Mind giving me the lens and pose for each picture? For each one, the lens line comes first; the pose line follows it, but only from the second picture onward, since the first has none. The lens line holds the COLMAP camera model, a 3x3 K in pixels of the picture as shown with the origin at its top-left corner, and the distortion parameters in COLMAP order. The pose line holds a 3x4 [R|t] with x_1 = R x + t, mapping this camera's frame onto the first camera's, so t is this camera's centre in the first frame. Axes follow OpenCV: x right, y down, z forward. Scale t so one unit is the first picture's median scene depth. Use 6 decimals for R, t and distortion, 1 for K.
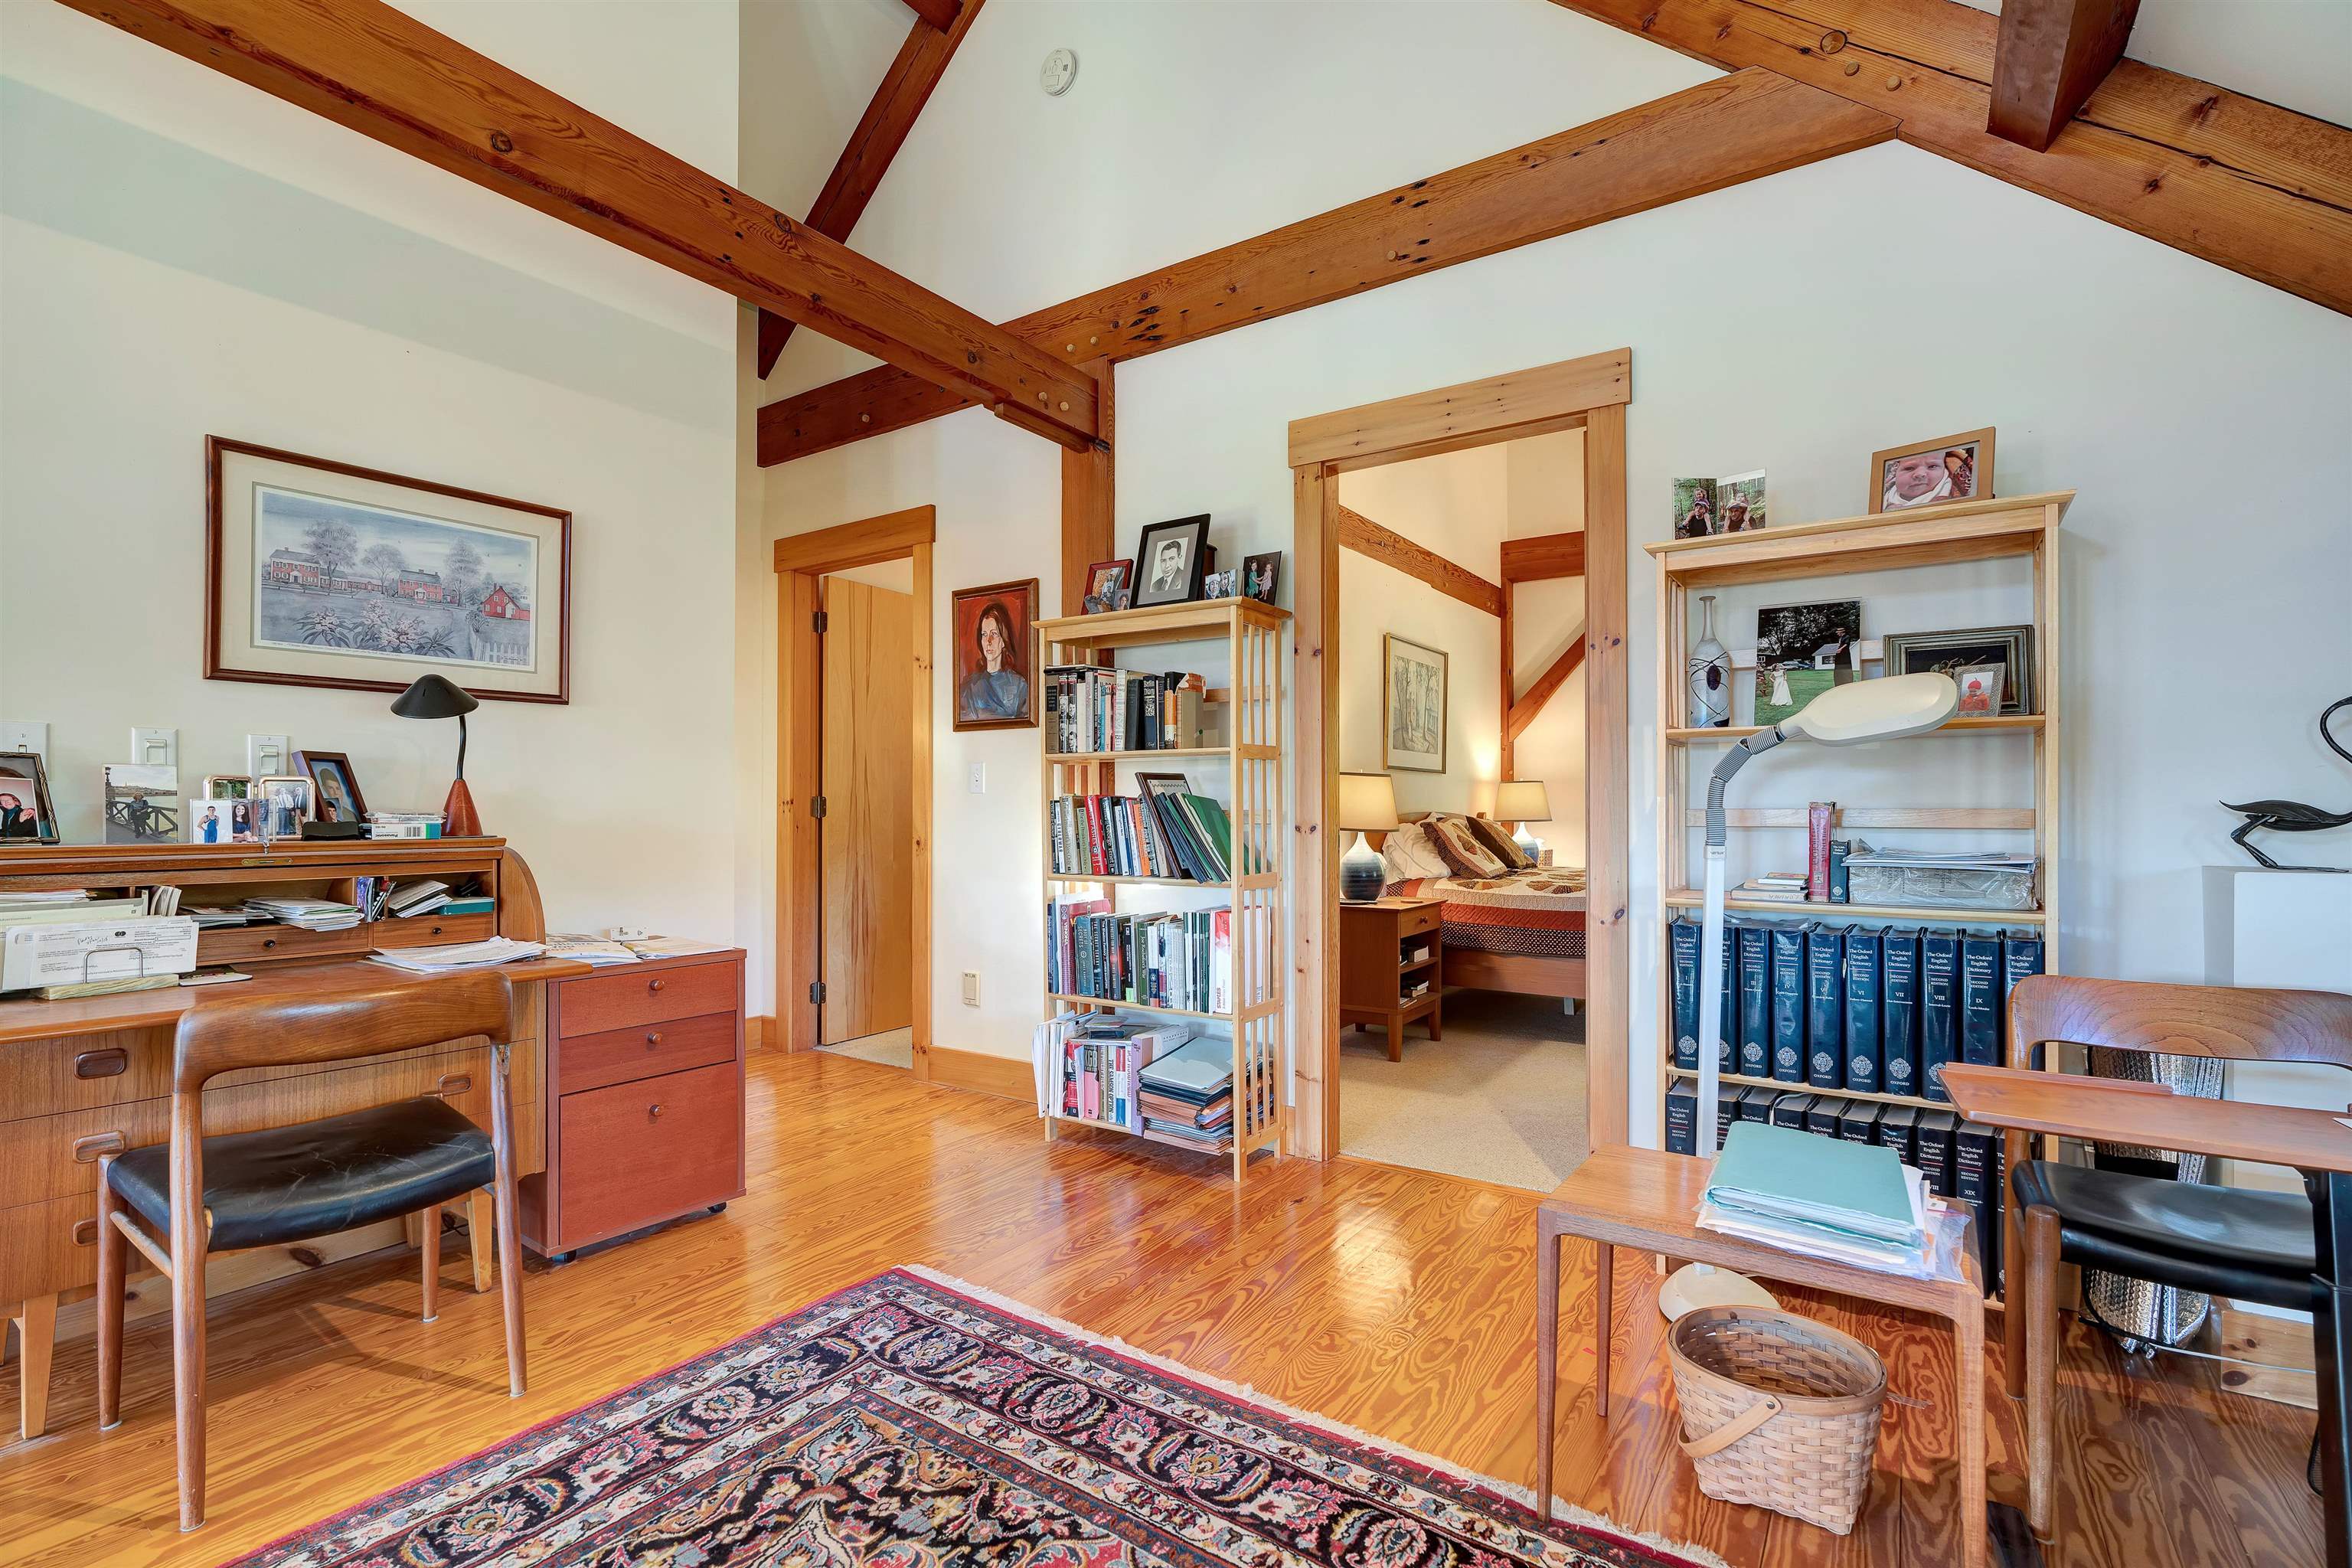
lens RADIAL K [[1086.5, 0, 1167.6], [0, 1086.5, 802.3], [0, 0, 1]] dist [-0.003435, -0.000274]
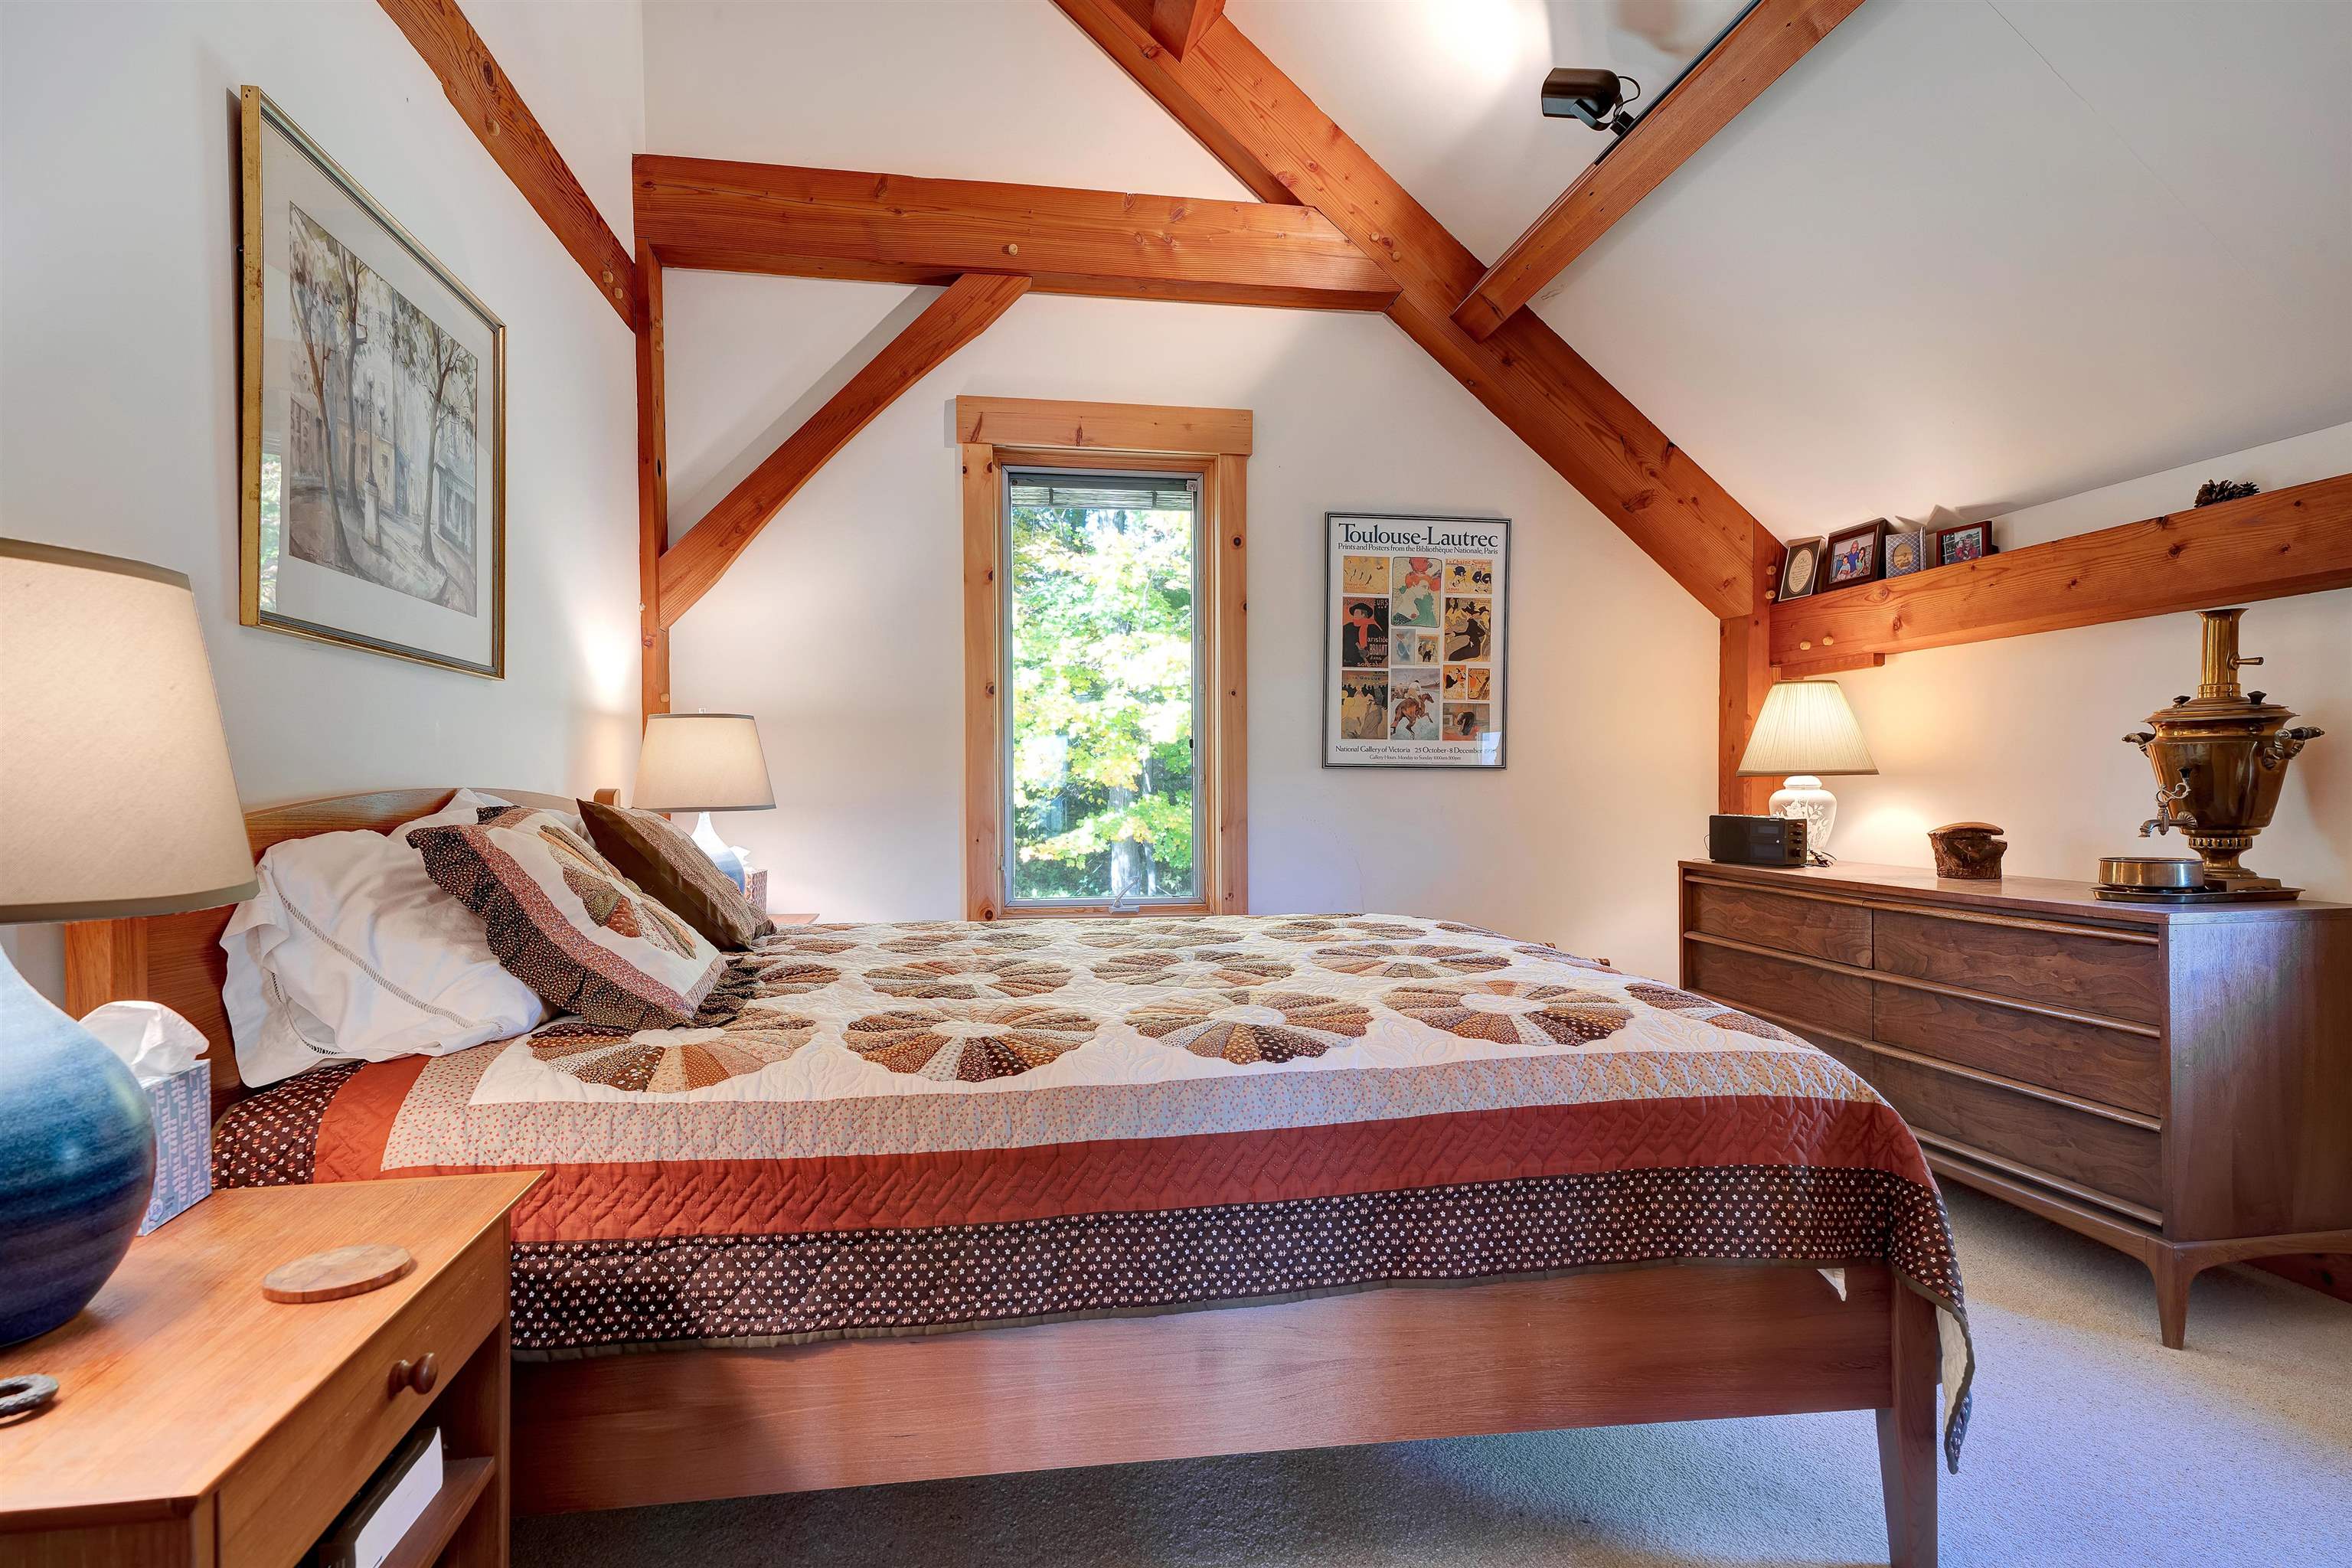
lens RADIAL K [[1228.6, 0, 1186.1], [0, 1228.6, 828.8], [0, 0, 1]] dist [0.000252, 0.000649]
pose [[0.723246, -0.030120, 0.689933, 0.374692], [0.001488, 0.999114, 0.042059, 0.015162], [-0.690589, -0.029392, 0.722650, 1.499826]]
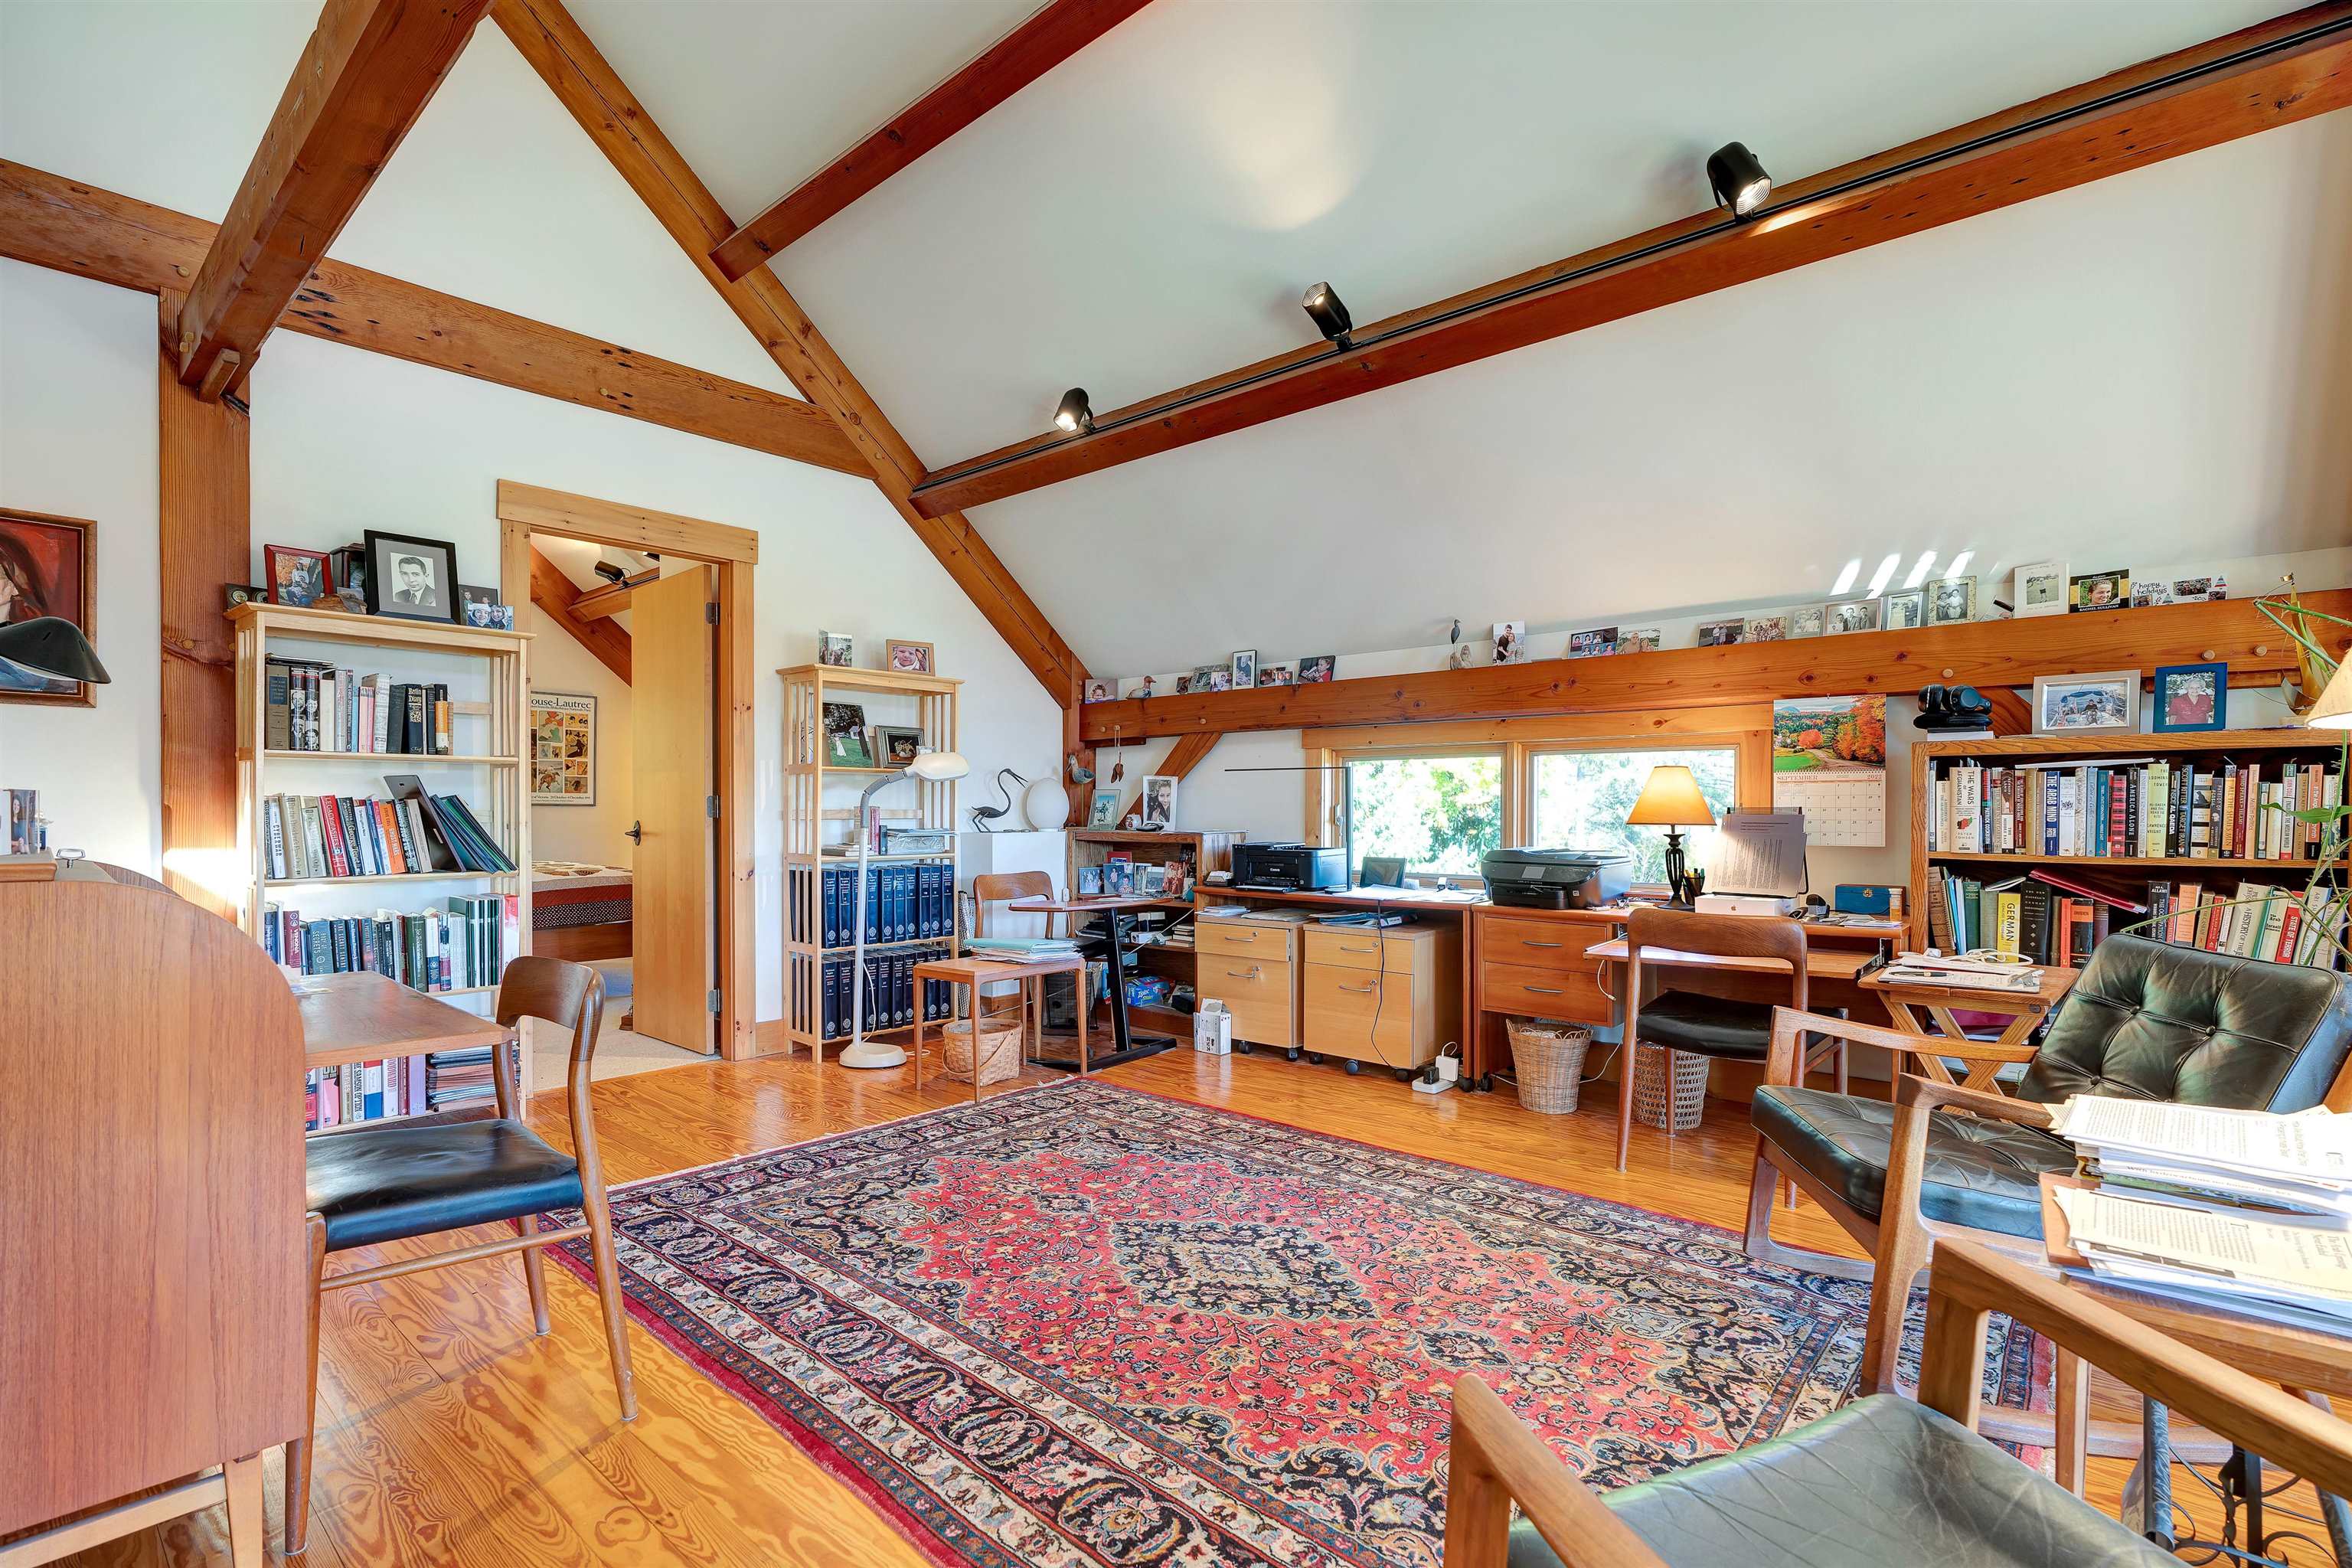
lens RADIAL K [[1086.5, 0, 1169.8], [0, 1086.5, 831.1], [0, 0, 1]] dist [-0.003435, -0.000274]
pose [[0.128633, -0.019734, 0.991496, -1.310172], [-0.007006, 0.999759, 0.020808, -0.000184], [-0.991668, -0.009623, 0.128464, 0.176979]]
